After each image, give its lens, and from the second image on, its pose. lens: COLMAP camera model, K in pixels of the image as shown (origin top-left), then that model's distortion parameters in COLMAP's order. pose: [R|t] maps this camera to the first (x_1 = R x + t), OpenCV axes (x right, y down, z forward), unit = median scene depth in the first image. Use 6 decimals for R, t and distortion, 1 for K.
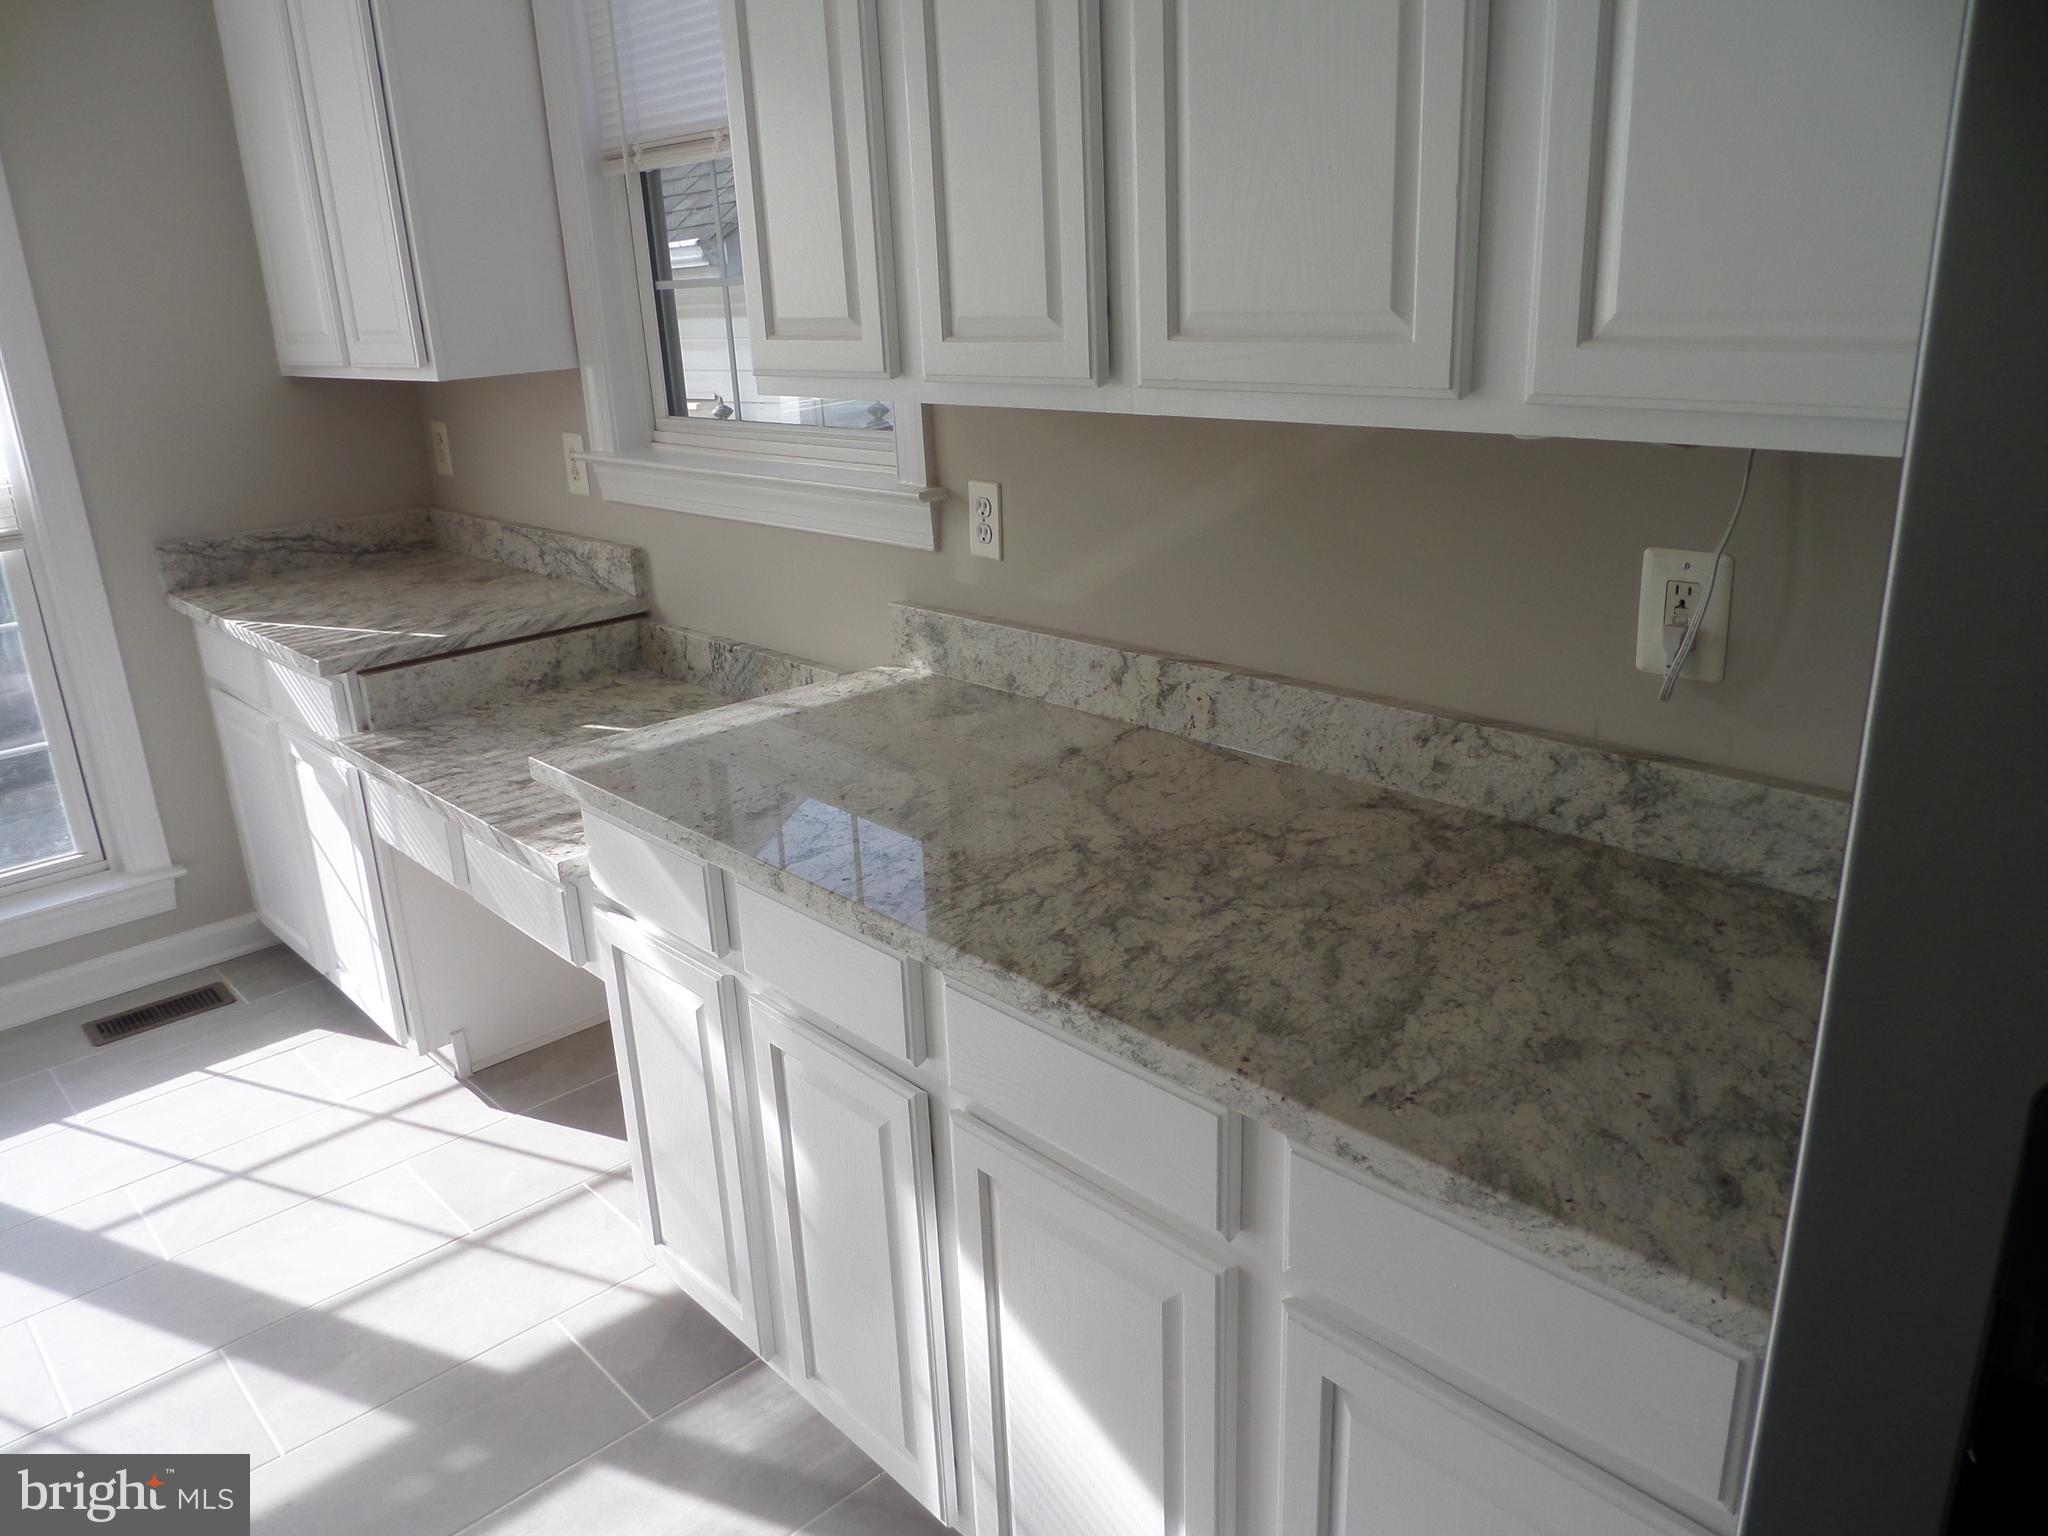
lens RADIAL K [[1478.0, 0, 1025.4], [0, 1478.0, 779.6], [0, 0, 1]] dist [-0.022576, -0.000558]
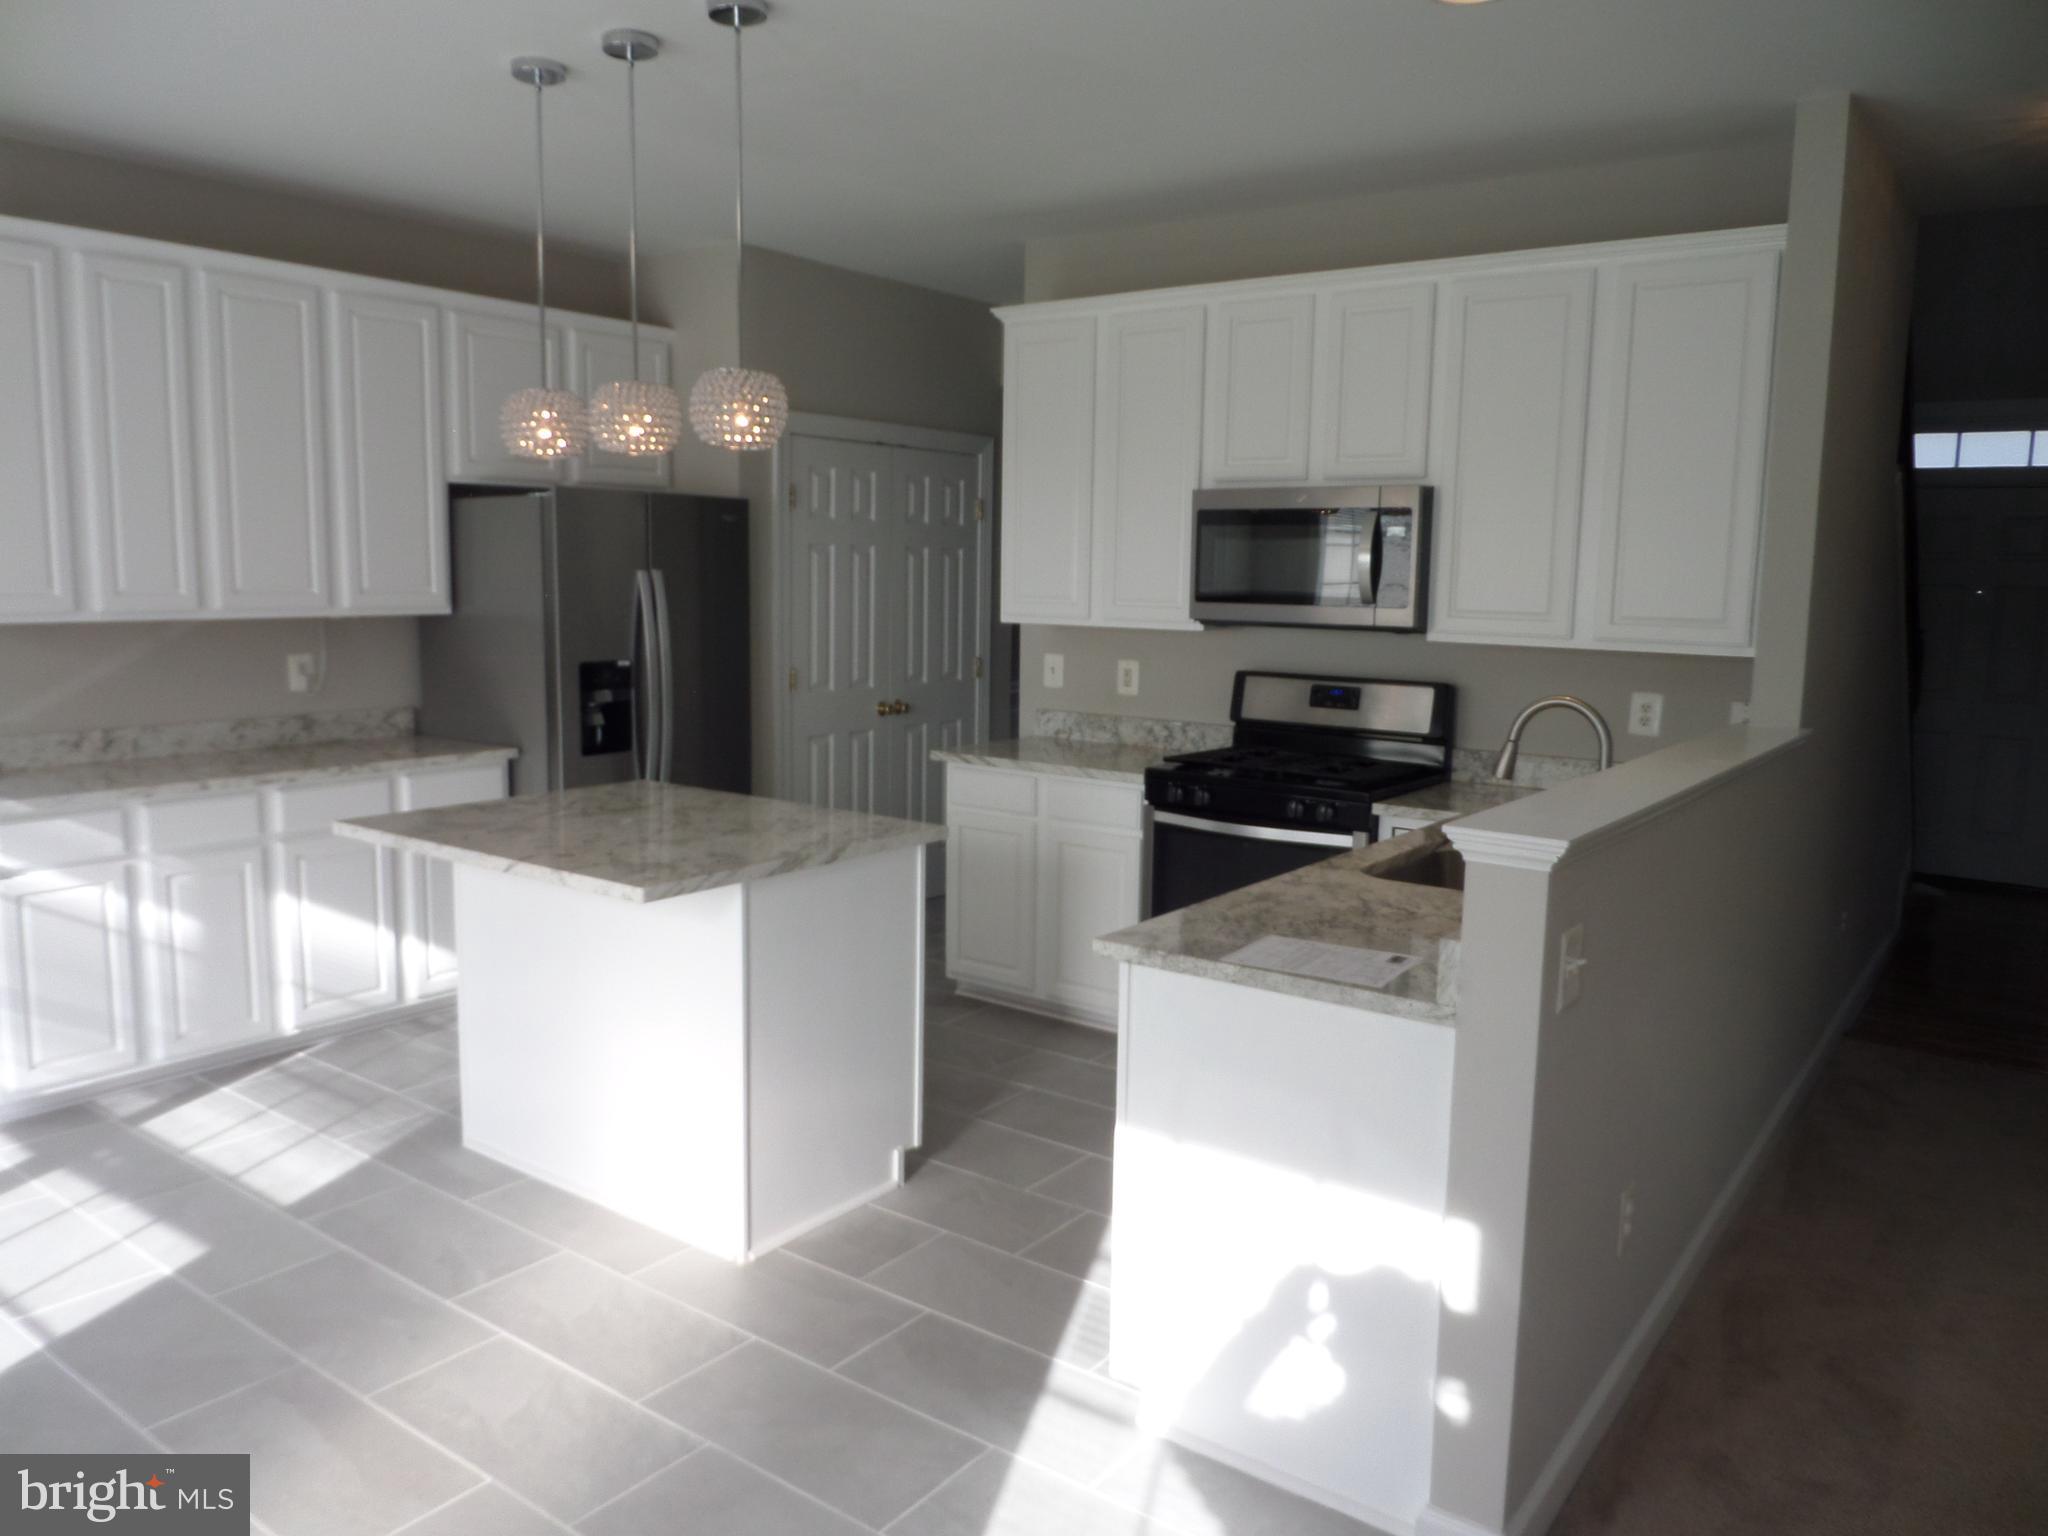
lens RADIAL K [[1478.0, 0, 1012.9], [0, 1478.0, 766.0], [0, 0, 1]] dist [-0.022576, -0.000558]
pose [[-0.175832, -0.095557, 0.979771, -2.367542], [0.312744, 0.938293, 0.147637, 0.077598], [-0.933421, 0.332377, -0.135097, -0.021784]]
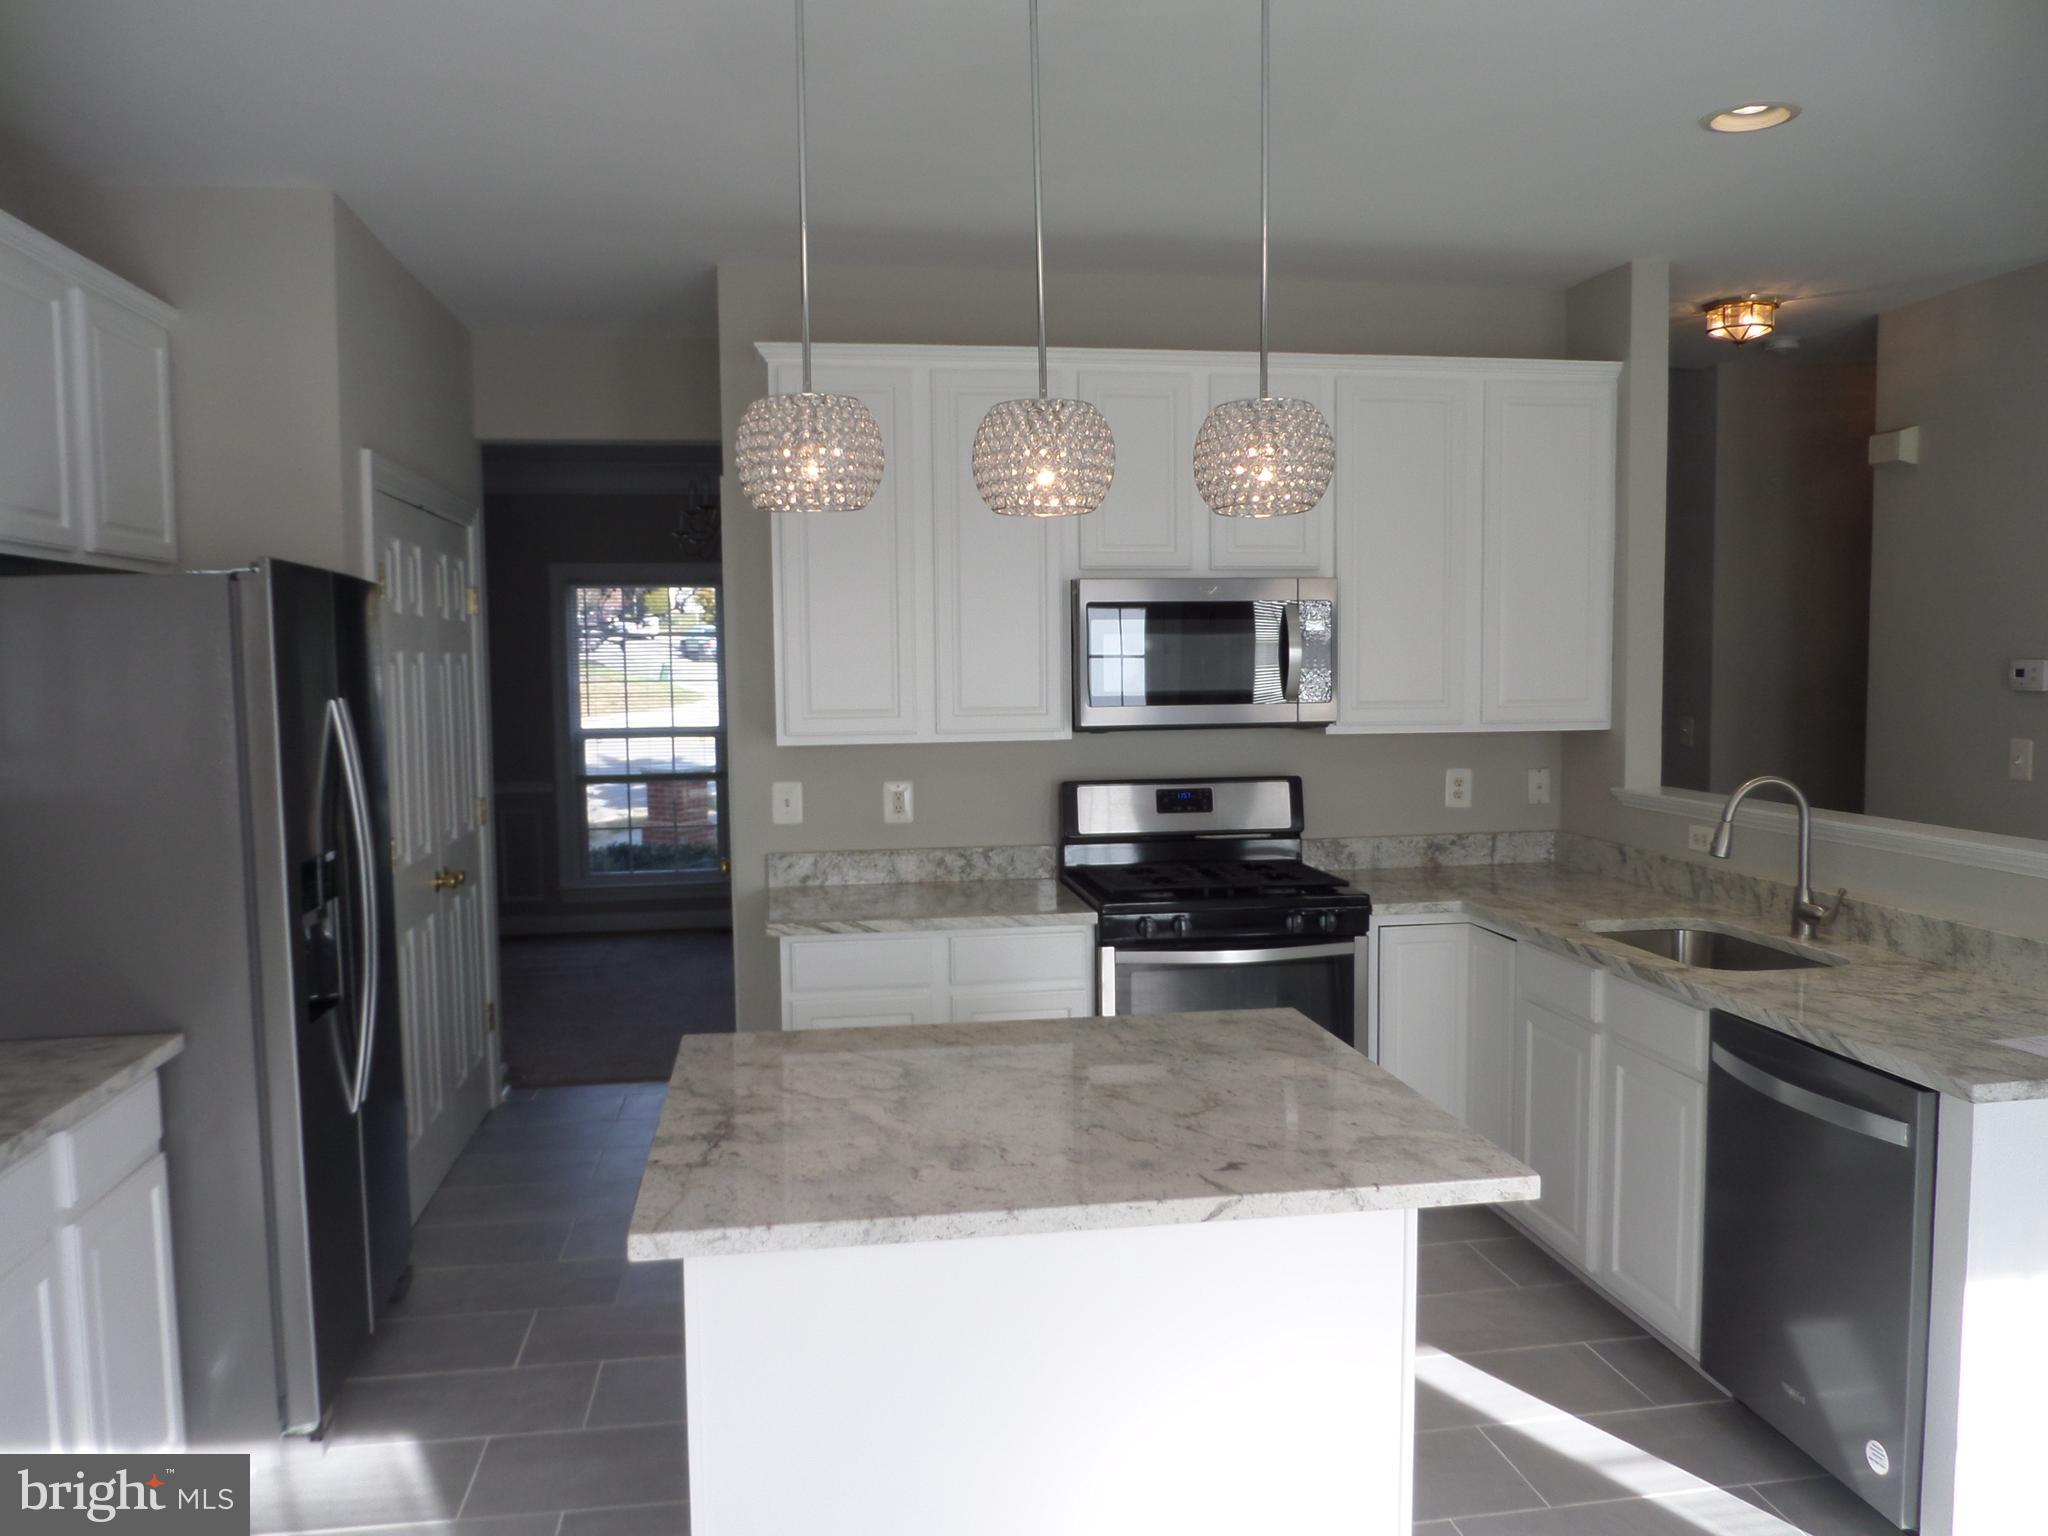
lens RADIAL K [[1478.0, 0, 1021.4], [0, 1478.0, 765.7], [0, 0, 1]] dist [-0.022576, -0.000558]
pose [[-0.827761, 0.009301, 0.561004, -1.162418], [0.225090, 0.921381, 0.316845, -0.323281], [-0.513951, 0.388548, -0.764777, 0.947796]]
